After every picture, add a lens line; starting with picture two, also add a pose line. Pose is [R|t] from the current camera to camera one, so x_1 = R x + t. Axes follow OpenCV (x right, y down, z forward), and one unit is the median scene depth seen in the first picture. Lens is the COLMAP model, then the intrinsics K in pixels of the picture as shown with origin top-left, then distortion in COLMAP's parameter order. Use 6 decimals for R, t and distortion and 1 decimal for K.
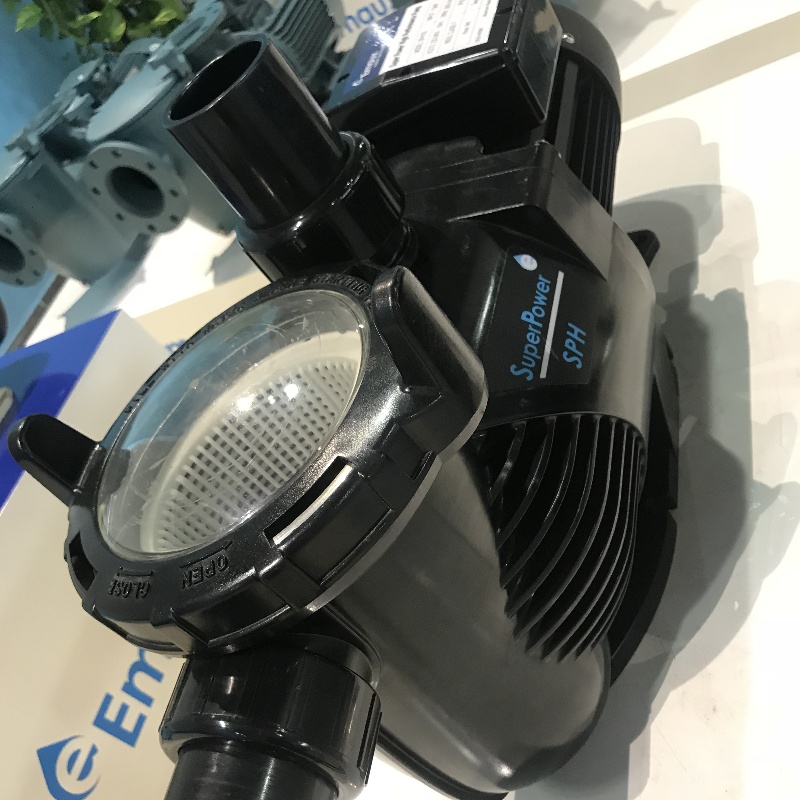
lens RADIAL K [[862.1, 0, 400.0], [0, 862.1, 400.0], [0, 0, 1]] dist [0.007999, -0.000297]
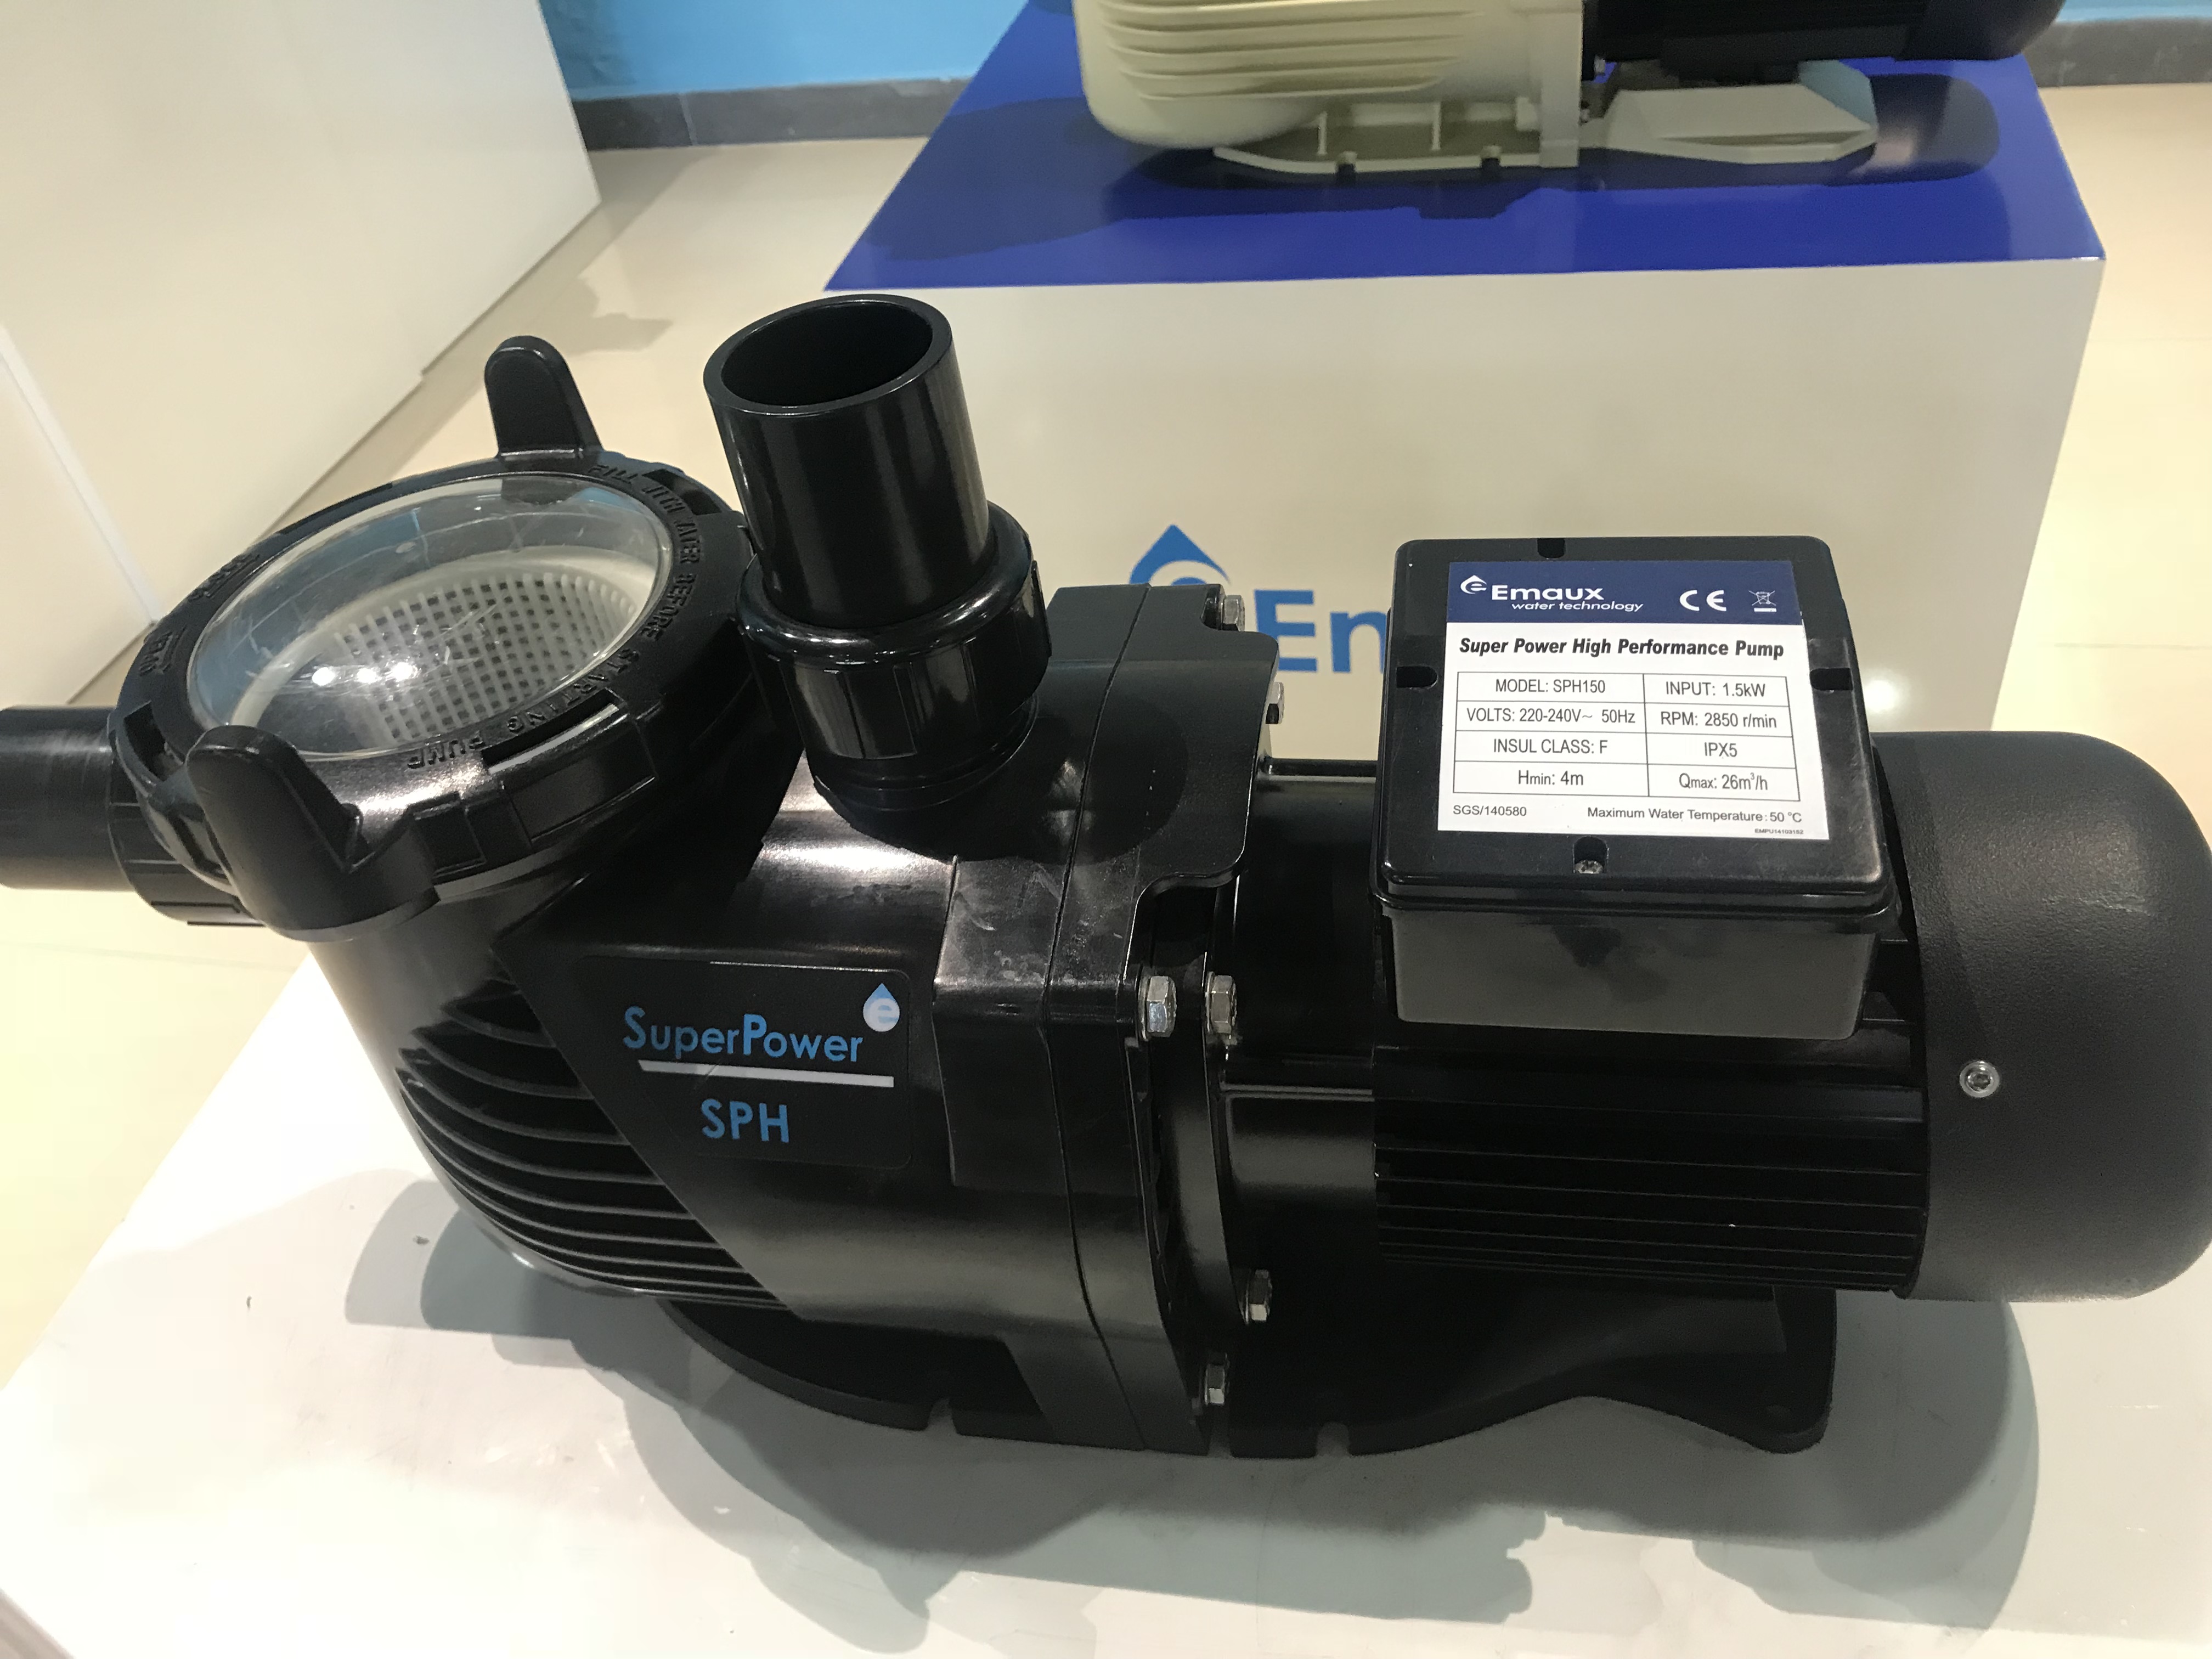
lens RADIAL K [[1823.9, 0, 1106.0], [0, 1823.9, 829.5], [0, 0, 1]] dist [0.034094, 0.001791]
pose [[0.142492, 0.947940, -0.284791, 0.351058], [-0.642920, 0.307406, 0.701538, -0.983209], [0.752562, 0.083134, 0.653252, 0.344046]]
